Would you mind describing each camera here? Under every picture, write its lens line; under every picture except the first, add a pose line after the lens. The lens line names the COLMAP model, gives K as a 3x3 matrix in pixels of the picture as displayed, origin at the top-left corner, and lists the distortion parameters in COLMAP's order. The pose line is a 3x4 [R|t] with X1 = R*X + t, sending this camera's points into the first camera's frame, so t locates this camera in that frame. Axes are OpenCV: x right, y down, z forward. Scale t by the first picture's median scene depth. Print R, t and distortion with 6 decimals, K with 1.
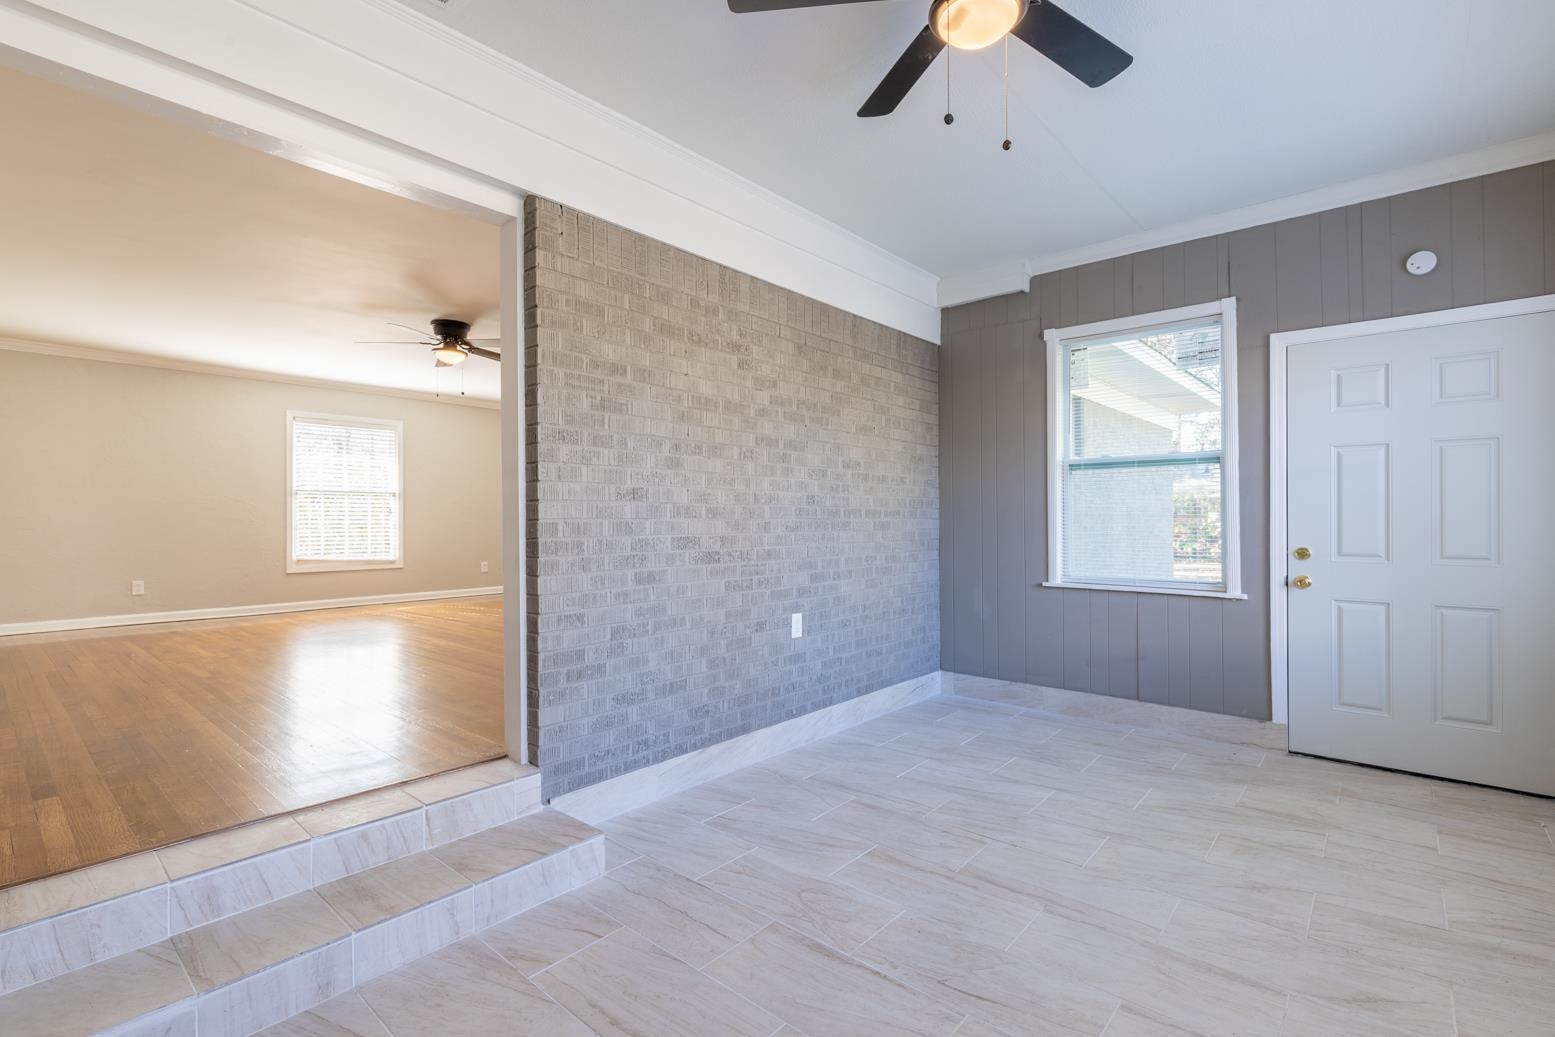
lens RADIAL K [[706.7, 0, 782.8], [0, 706.7, 521.2], [0, 0, 1]] dist [0.002389, -0.000080]
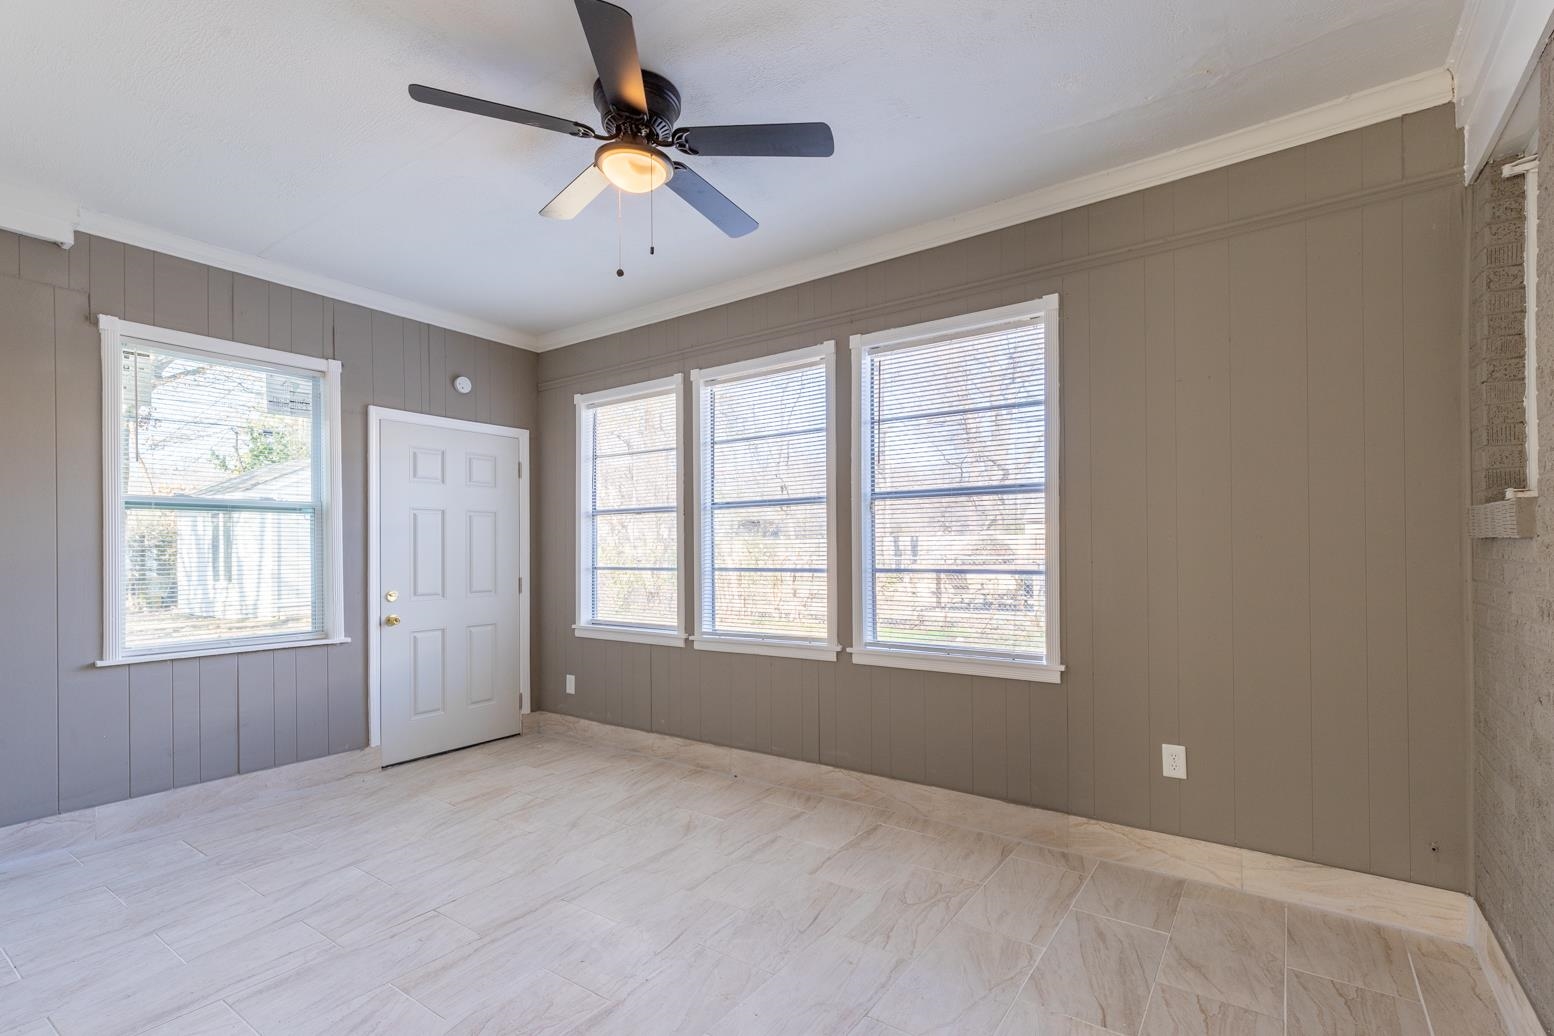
lens RADIAL K [[717.2, 0, 781.3], [0, 717.2, 549.1], [0, 0, 1]] dist [0.001400, 0.000086]
pose [[-0.095799, 0.006095, 0.995382, -0.524576], [0.014884, 0.999878, -0.004690, -0.017980], [-0.995289, 0.014366, -0.095878, 0.456638]]
